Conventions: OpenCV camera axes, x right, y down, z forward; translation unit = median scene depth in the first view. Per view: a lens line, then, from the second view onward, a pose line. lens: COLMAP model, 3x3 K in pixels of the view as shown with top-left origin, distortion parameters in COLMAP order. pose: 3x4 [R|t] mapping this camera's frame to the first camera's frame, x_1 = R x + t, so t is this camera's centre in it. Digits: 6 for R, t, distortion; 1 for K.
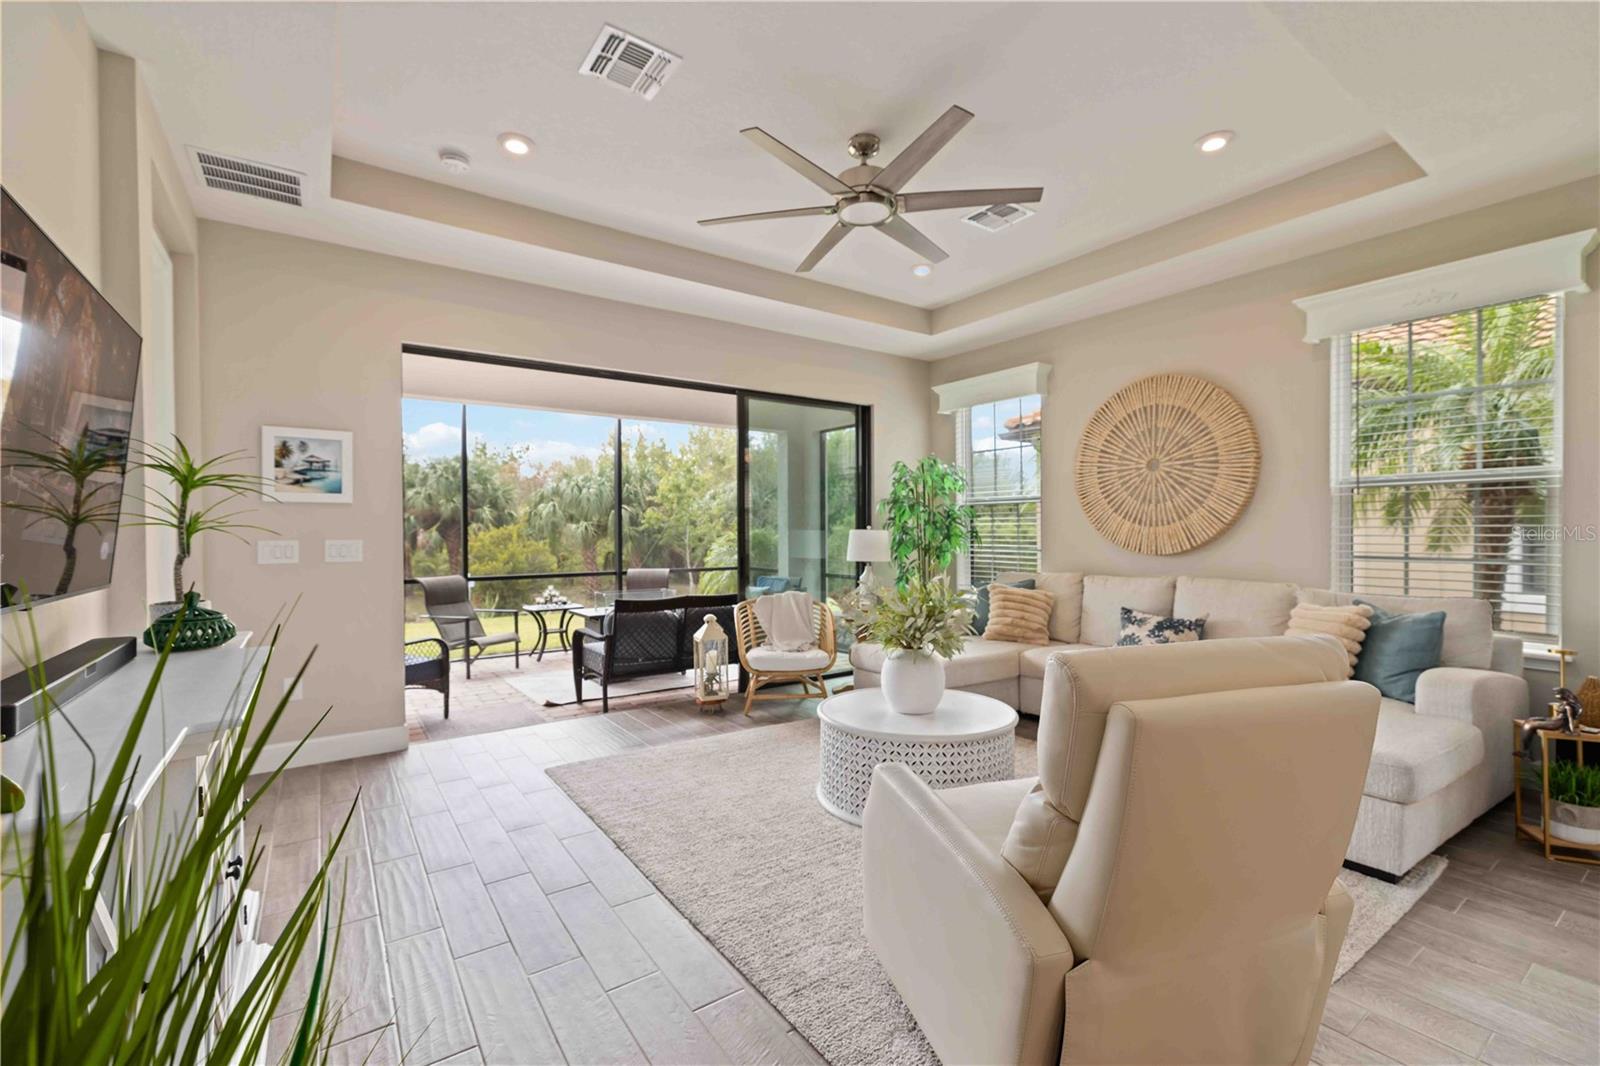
lens RADIAL K [[686.6, 0, 805.2], [0, 686.6, 536.3], [0, 0, 1]] dist [0.001343, 0.000429]
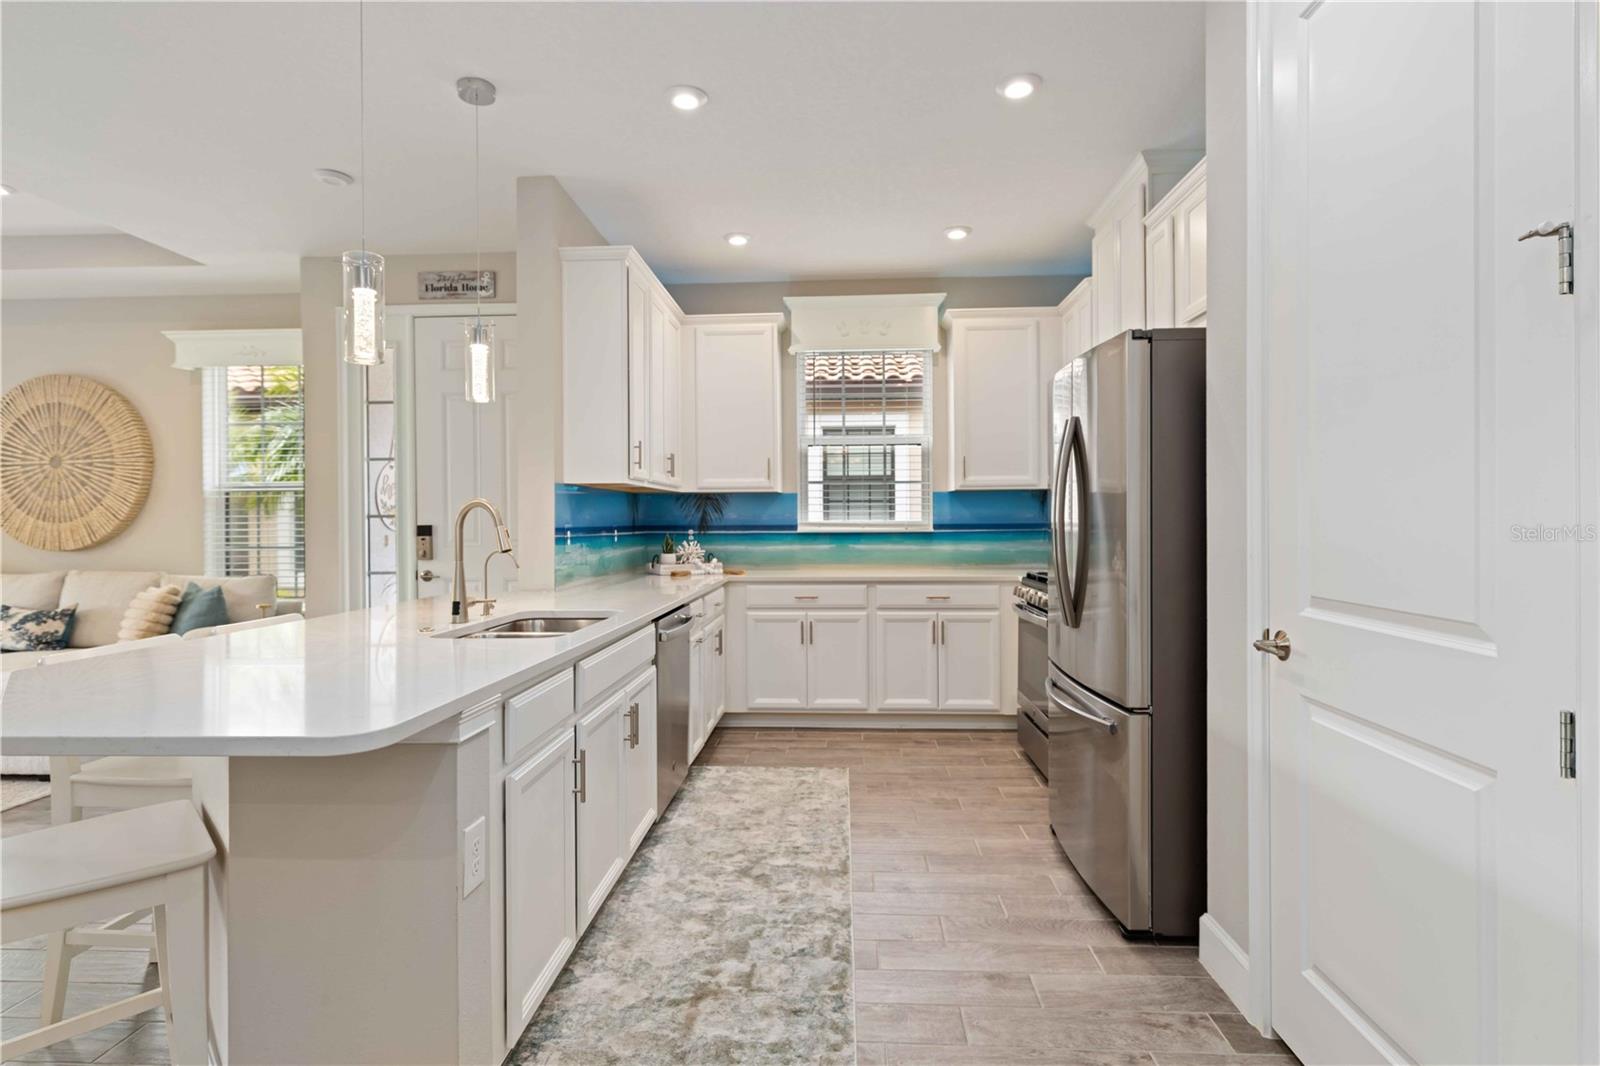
lens RADIAL K [[816.8, 0, 802.4], [0, 816.8, 522.9], [0, 0, 1]] dist [0.002514, 0.001278]
pose [[0.622958, -0.002032, 0.782253, 0.250658], [0.009259, 0.999946, -0.004775, 0.001800], [-0.782201, 0.010218, 0.622943, -0.620123]]
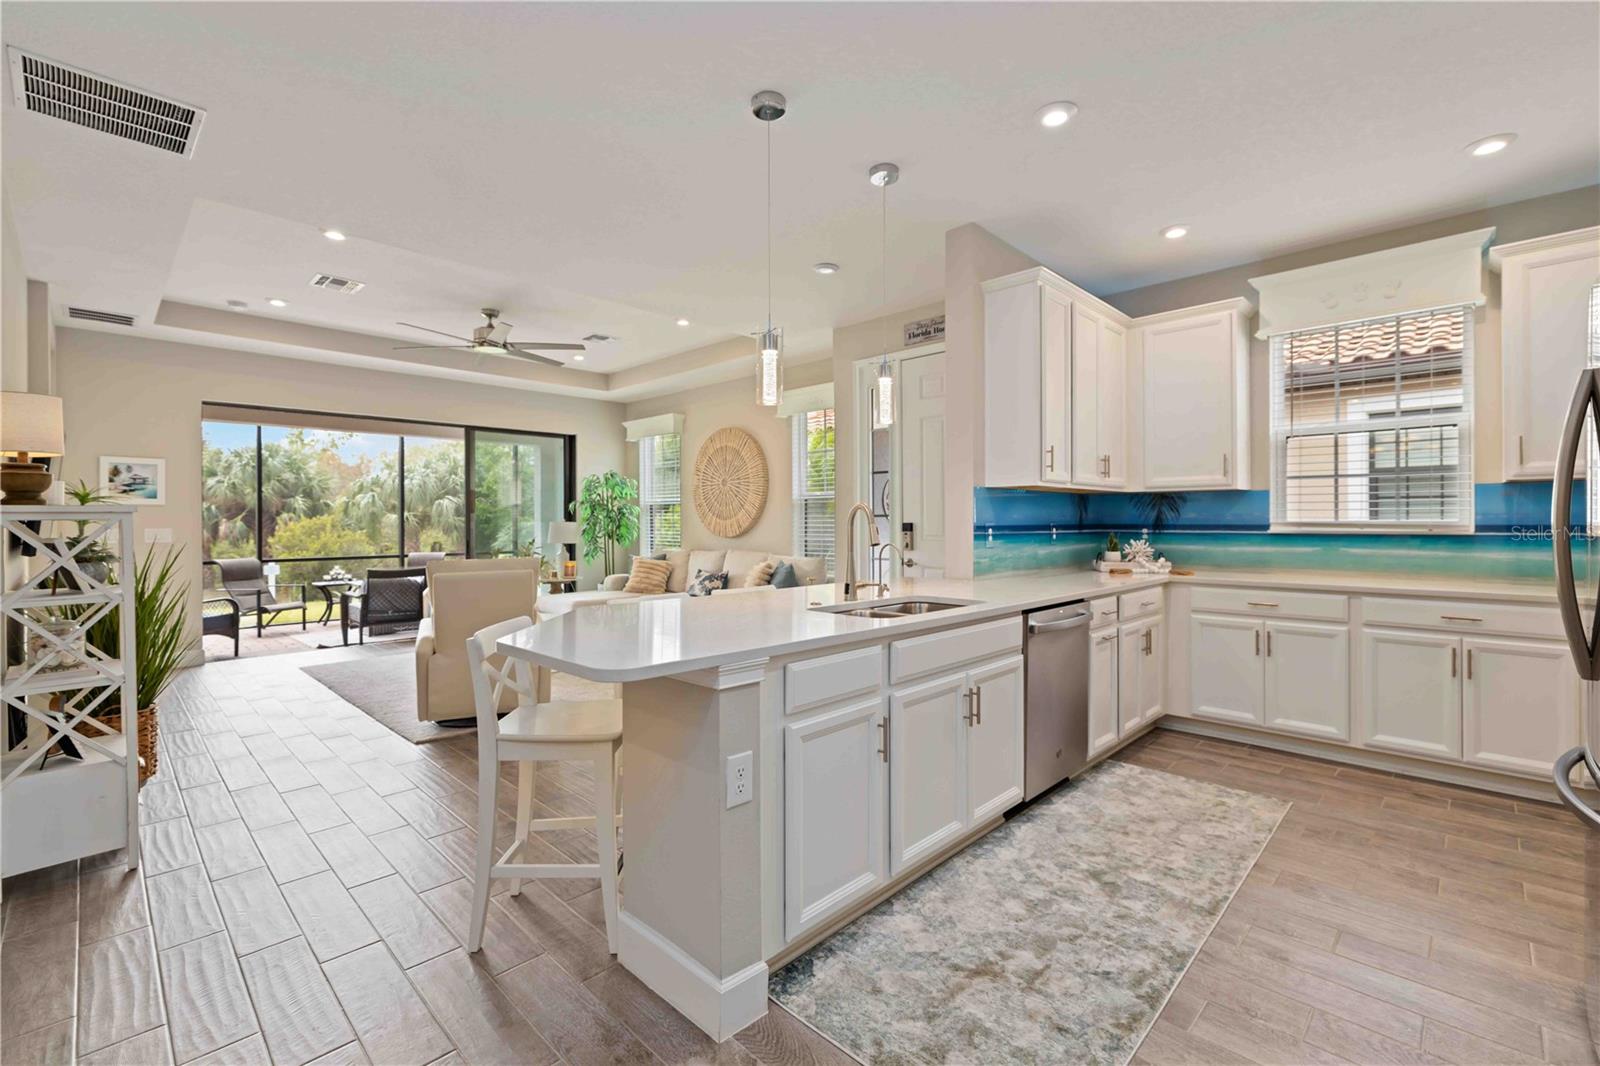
lens RADIAL K [[697.1, 0, 802.2], [0, 697.1, 520.4], [0, 0, 1]] dist [0.003359, 0.000666]
pose [[0.983905, 0.001090, 0.178690, 0.397147], [0.000443, 0.999963, -0.008540, 0.000955], [-0.178692, 0.008482, 0.983868, -0.677543]]
